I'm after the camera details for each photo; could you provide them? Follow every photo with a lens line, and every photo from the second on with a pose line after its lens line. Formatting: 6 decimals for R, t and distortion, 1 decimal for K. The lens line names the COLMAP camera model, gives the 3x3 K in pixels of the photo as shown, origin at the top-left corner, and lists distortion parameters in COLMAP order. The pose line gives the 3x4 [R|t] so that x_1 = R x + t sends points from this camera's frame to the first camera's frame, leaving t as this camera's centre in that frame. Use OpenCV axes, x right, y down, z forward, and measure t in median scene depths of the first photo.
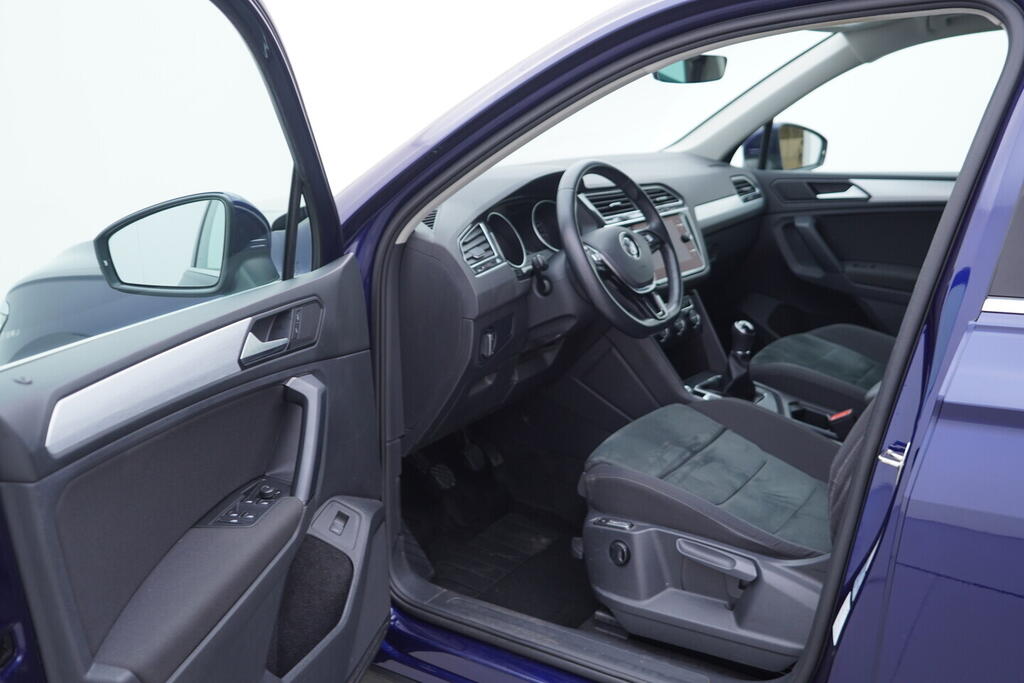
lens RADIAL K [[1033.6, 0, 510.3], [0, 1033.6, 363.7], [0, 0, 1]] dist [0.003896, 0.011536]
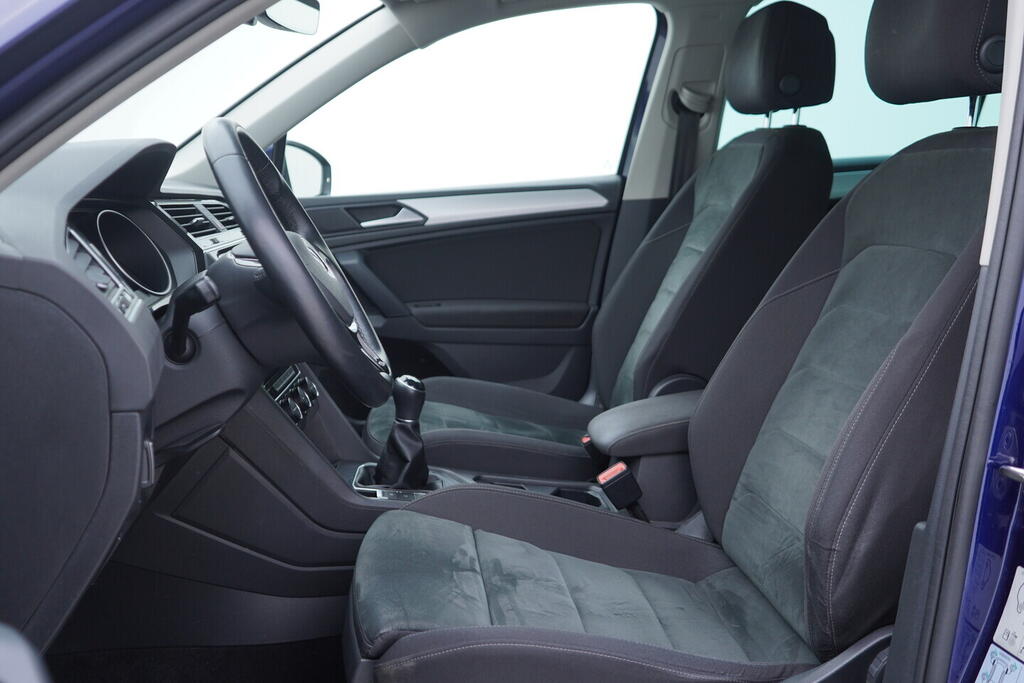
lens RADIAL K [[1033.6, 0, 510.3], [0, 1033.6, 363.7], [0, 0, 1]] dist [0.003896, 0.011536]
pose [[0.752693, -0.129388, 0.645532, -0.157181], [0.197148, 0.979802, -0.033488, -0.011123], [-0.628161, 0.152472, 0.762998, 0.395657]]
